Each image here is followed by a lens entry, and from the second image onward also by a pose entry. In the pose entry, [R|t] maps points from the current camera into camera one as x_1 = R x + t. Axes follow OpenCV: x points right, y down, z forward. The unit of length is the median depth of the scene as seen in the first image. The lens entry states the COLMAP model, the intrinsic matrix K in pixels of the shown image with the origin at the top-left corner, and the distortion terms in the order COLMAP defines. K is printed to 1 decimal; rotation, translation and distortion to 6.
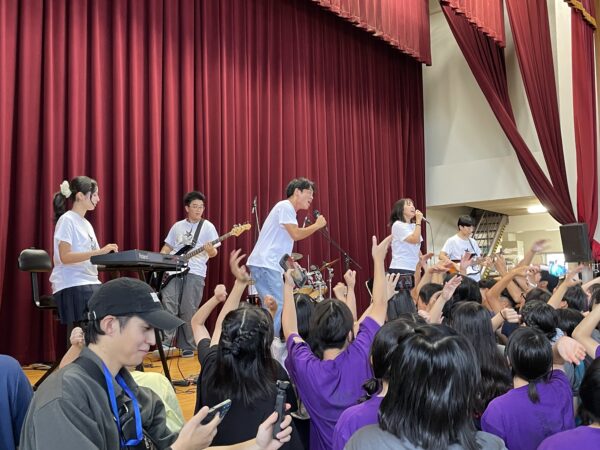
lens RADIAL K [[647.1, 0, 300.0], [0, 647.1, 225.0], [0, 0, 1]] dist [0.047366, 0.010306]
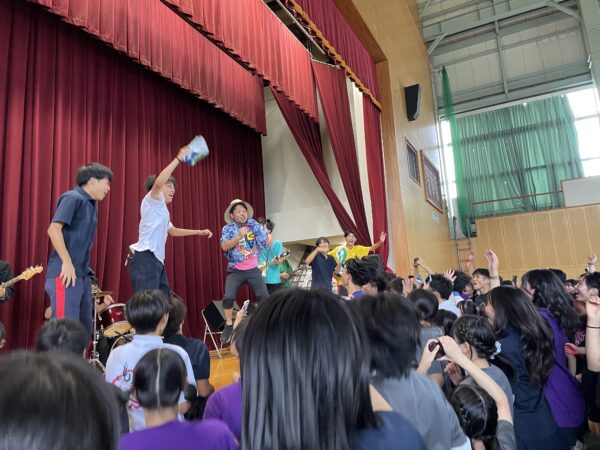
lens RADIAL K [[448.1, 0, 300.0], [0, 448.1, 225.0], [0, 0, 1]] dist [0.039890, -0.062696]
pose [[0.976745, -0.008536, 0.214235, 0.084037], [0.024102, 0.997245, -0.070152, -0.003878], [-0.213046, 0.073684, 0.974260, 0.145265]]
